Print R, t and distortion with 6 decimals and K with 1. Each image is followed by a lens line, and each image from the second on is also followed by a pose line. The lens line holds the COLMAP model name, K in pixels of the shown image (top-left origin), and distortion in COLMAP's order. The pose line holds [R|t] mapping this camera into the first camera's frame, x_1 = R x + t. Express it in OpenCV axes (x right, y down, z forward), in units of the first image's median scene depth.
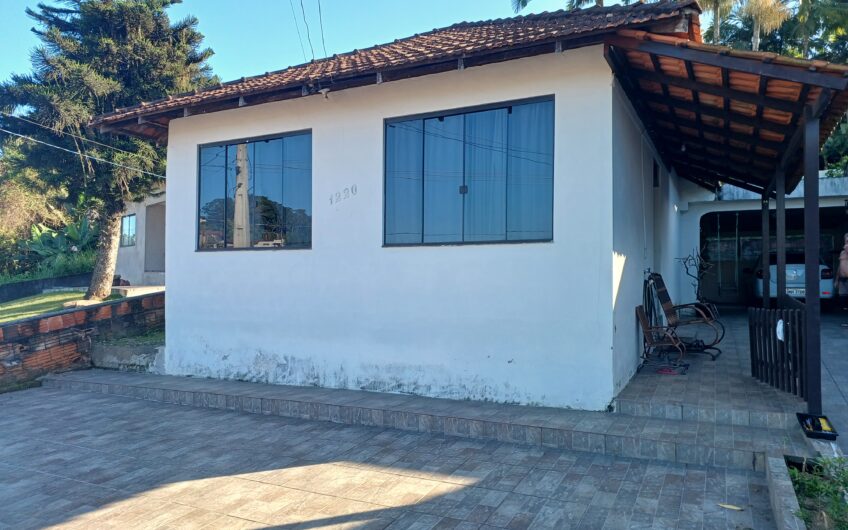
lens RADIAL K [[582.2, 0, 424.0], [0, 582.2, 265.0], [0, 0, 1]] dist [0.000558, 0.000868]
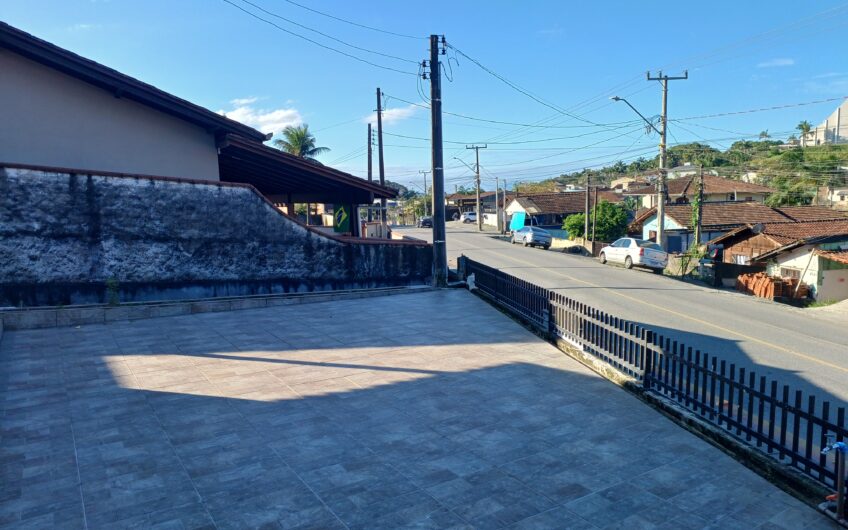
lens RADIAL K [[582.2, 0, 424.0], [0, 582.2, 265.0], [0, 0, 1]] dist [0.000558, 0.000868]
pose [[-0.873712, -0.030997, 0.485455, -1.126844], [0.015247, 0.995732, 0.091020, 0.037301], [-0.486204, 0.086927, -0.869511, 1.680175]]
